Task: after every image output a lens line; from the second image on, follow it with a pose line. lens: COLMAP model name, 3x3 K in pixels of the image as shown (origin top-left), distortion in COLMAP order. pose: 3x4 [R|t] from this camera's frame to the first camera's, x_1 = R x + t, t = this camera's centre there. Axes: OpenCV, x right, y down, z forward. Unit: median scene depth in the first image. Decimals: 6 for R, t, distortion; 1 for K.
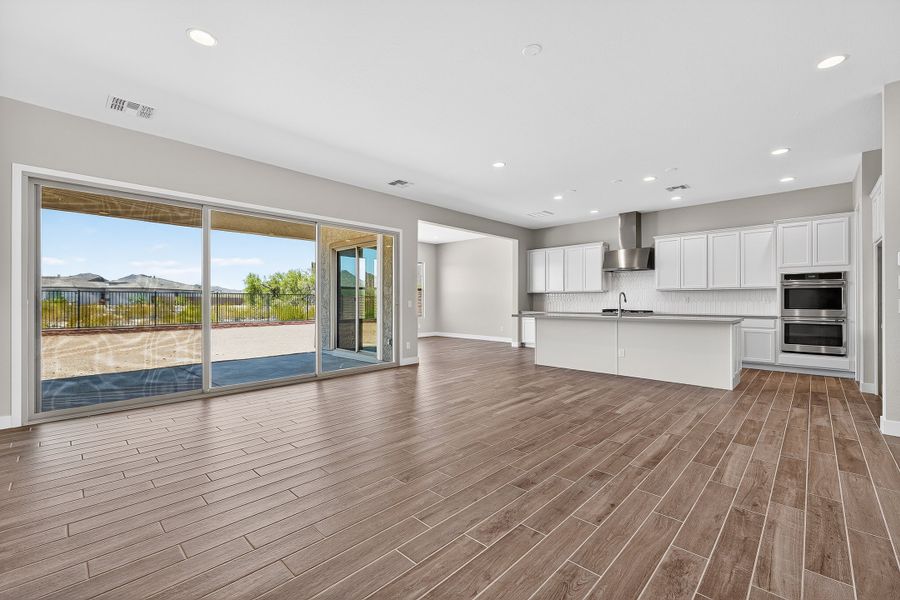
lens RADIAL K [[373.7, 0, 451.0], [0, 373.7, 300.6], [0, 0, 1]] dist [-0.002043, -0.000299]
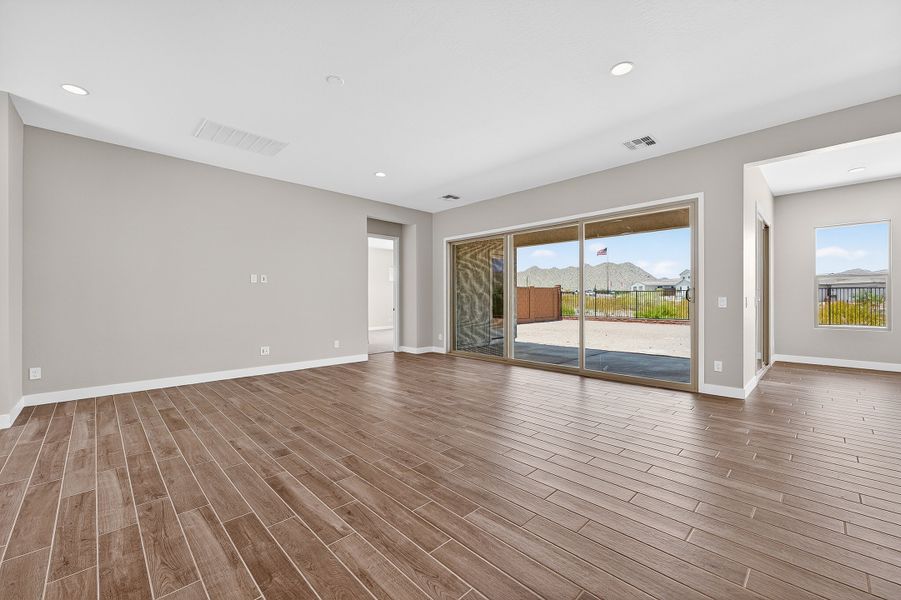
lens RADIAL K [[364.8, 0, 451.8], [0, 364.8, 300.5], [0, 0, 1]] dist [0.000169, 0.000084]
pose [[-0.022481, 0.005475, -0.999732, 1.099526], [0.003170, 0.999980, 0.005405, 0.001937], [0.999742, -0.003048, -0.022498, 1.140514]]
